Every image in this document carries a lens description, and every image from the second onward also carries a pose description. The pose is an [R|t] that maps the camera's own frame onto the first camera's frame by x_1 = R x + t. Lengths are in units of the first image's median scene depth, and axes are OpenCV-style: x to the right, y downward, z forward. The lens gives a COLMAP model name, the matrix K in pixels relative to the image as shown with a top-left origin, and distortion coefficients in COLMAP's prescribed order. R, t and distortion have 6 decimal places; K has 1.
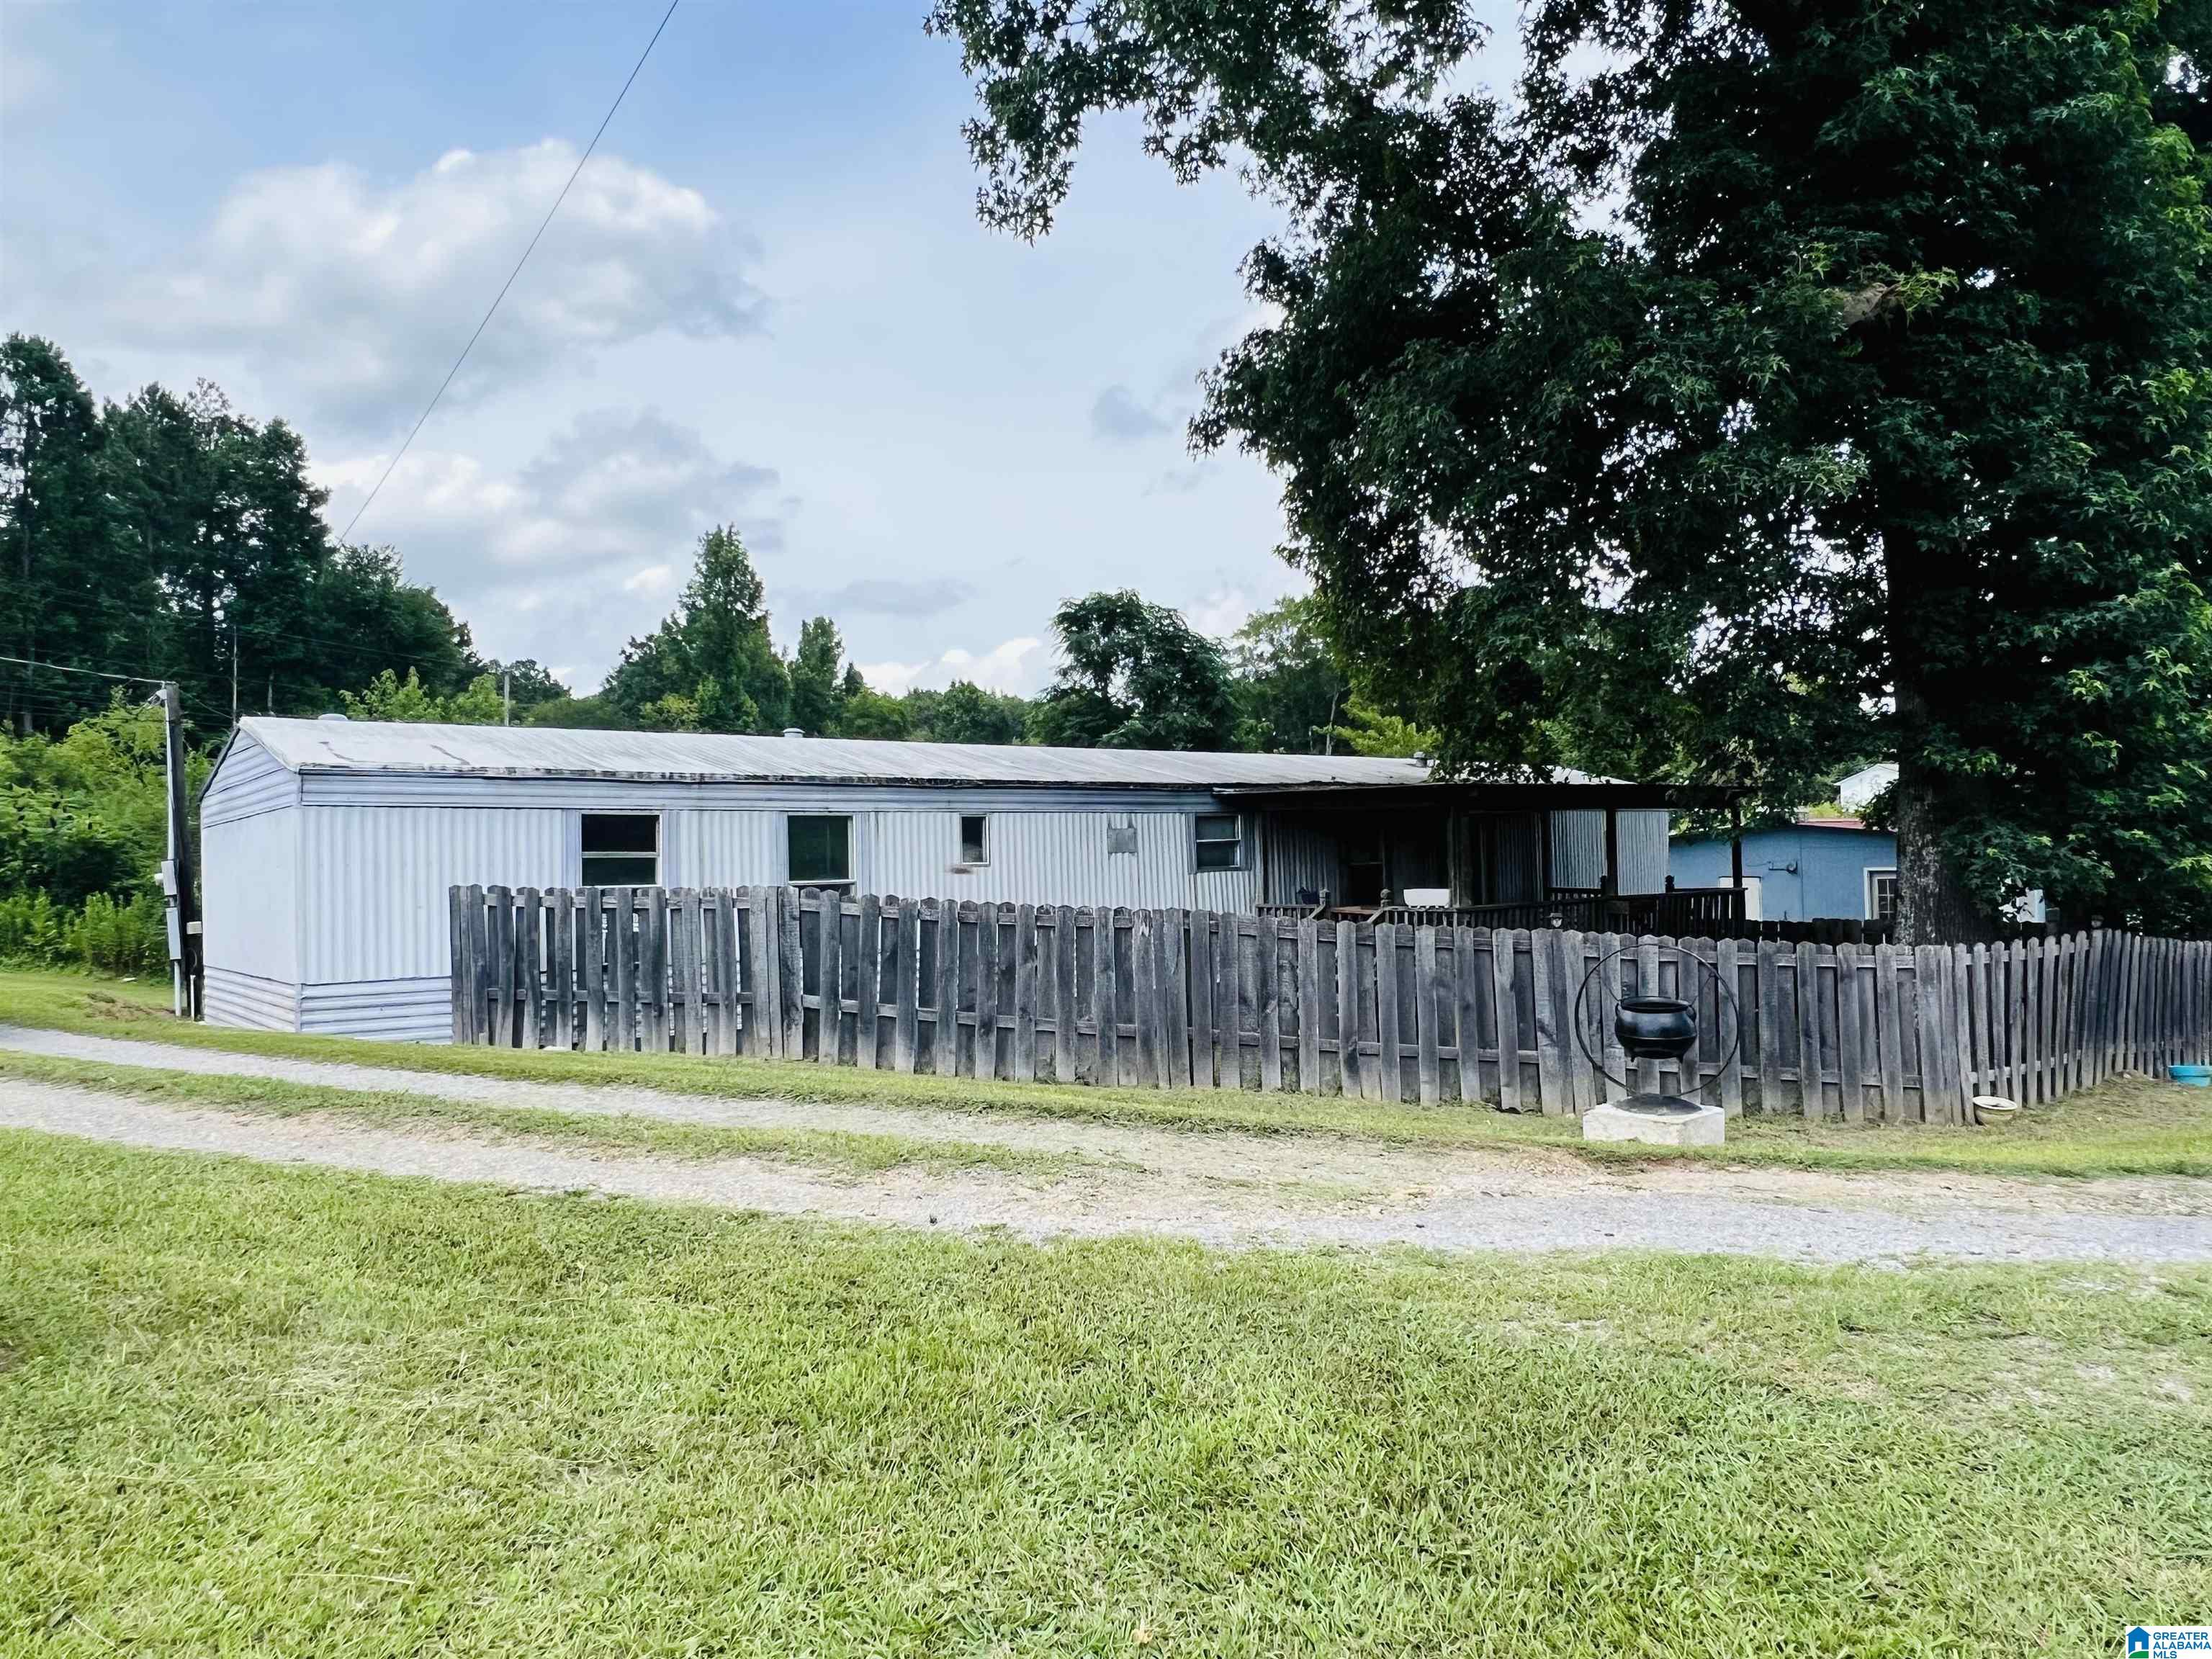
lens RADIAL K [[1426.5, 0, 1106.2], [0, 1426.5, 824.7], [0, 0, 1]] dist [0.001196, 0.001120]
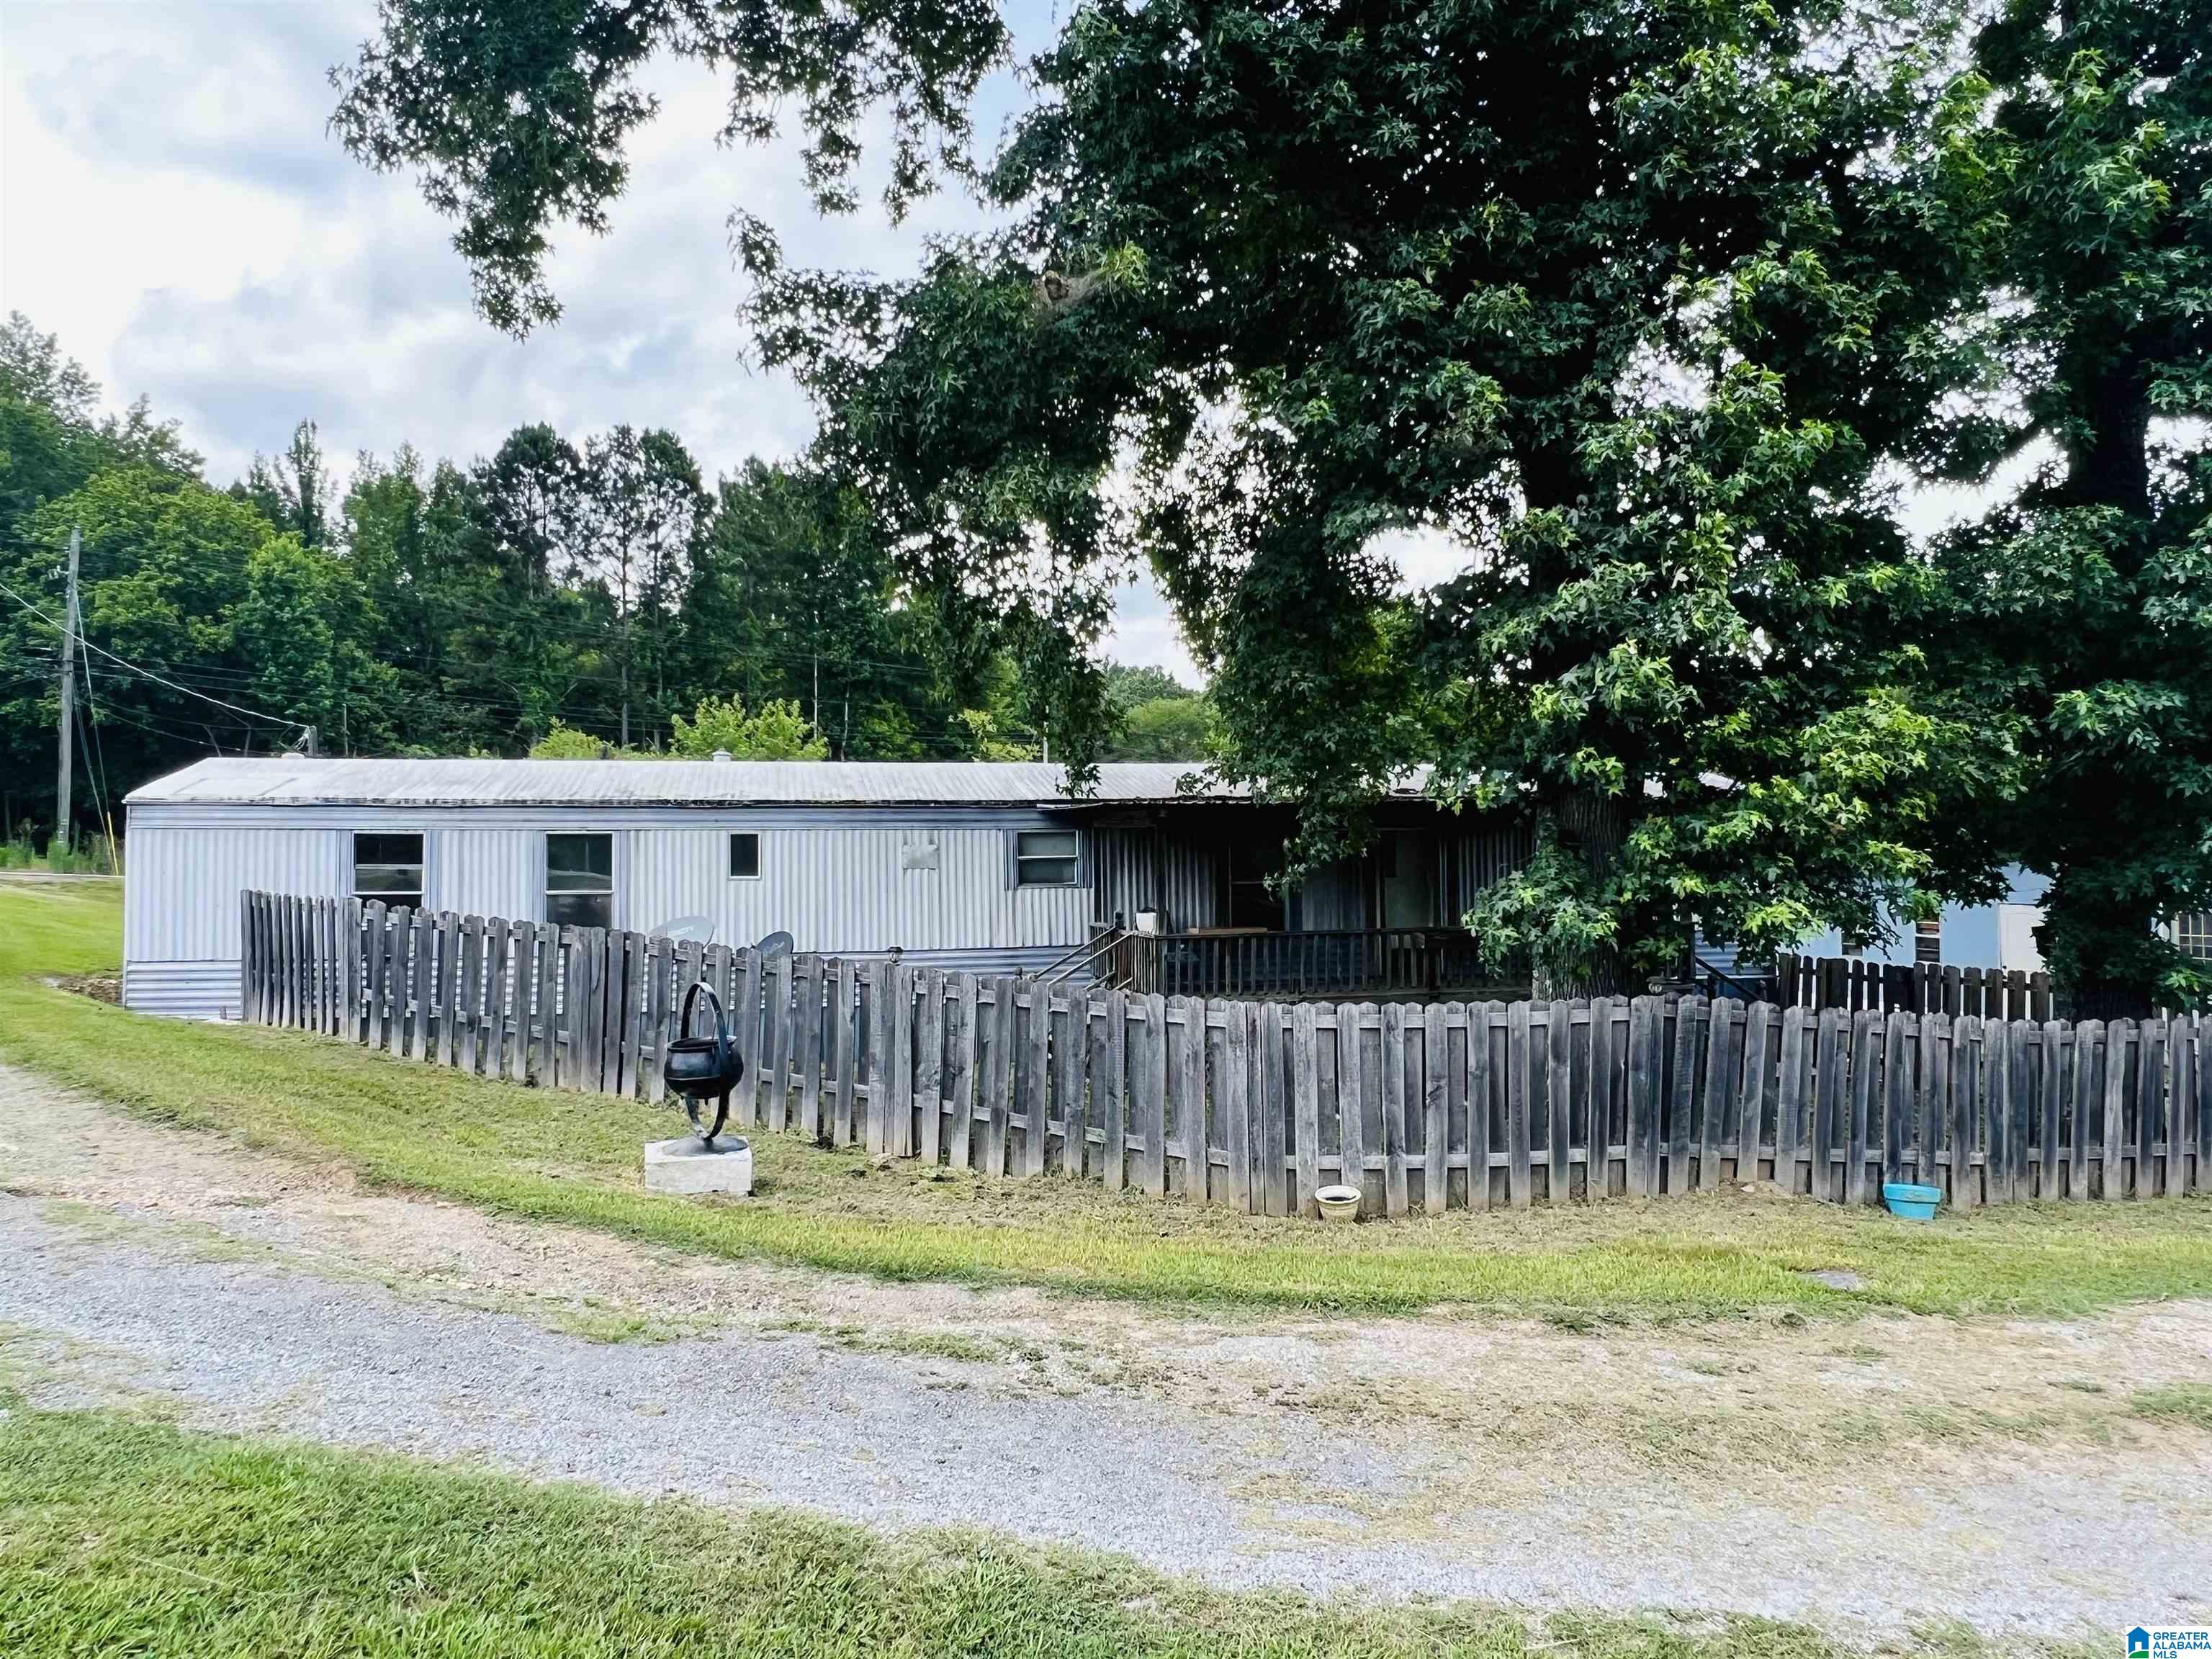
lens RADIAL K [[1475.1, 0, 1106.4], [0, 1475.1, 835.1], [0, 0, 1]] dist [0.003895, 0.000227]
pose [[0.899613, 0.002487, -0.436681, 0.679614], [0.000298, 0.999980, 0.006308, -0.013185], [0.436688, -0.005805, 0.899594, 0.136849]]
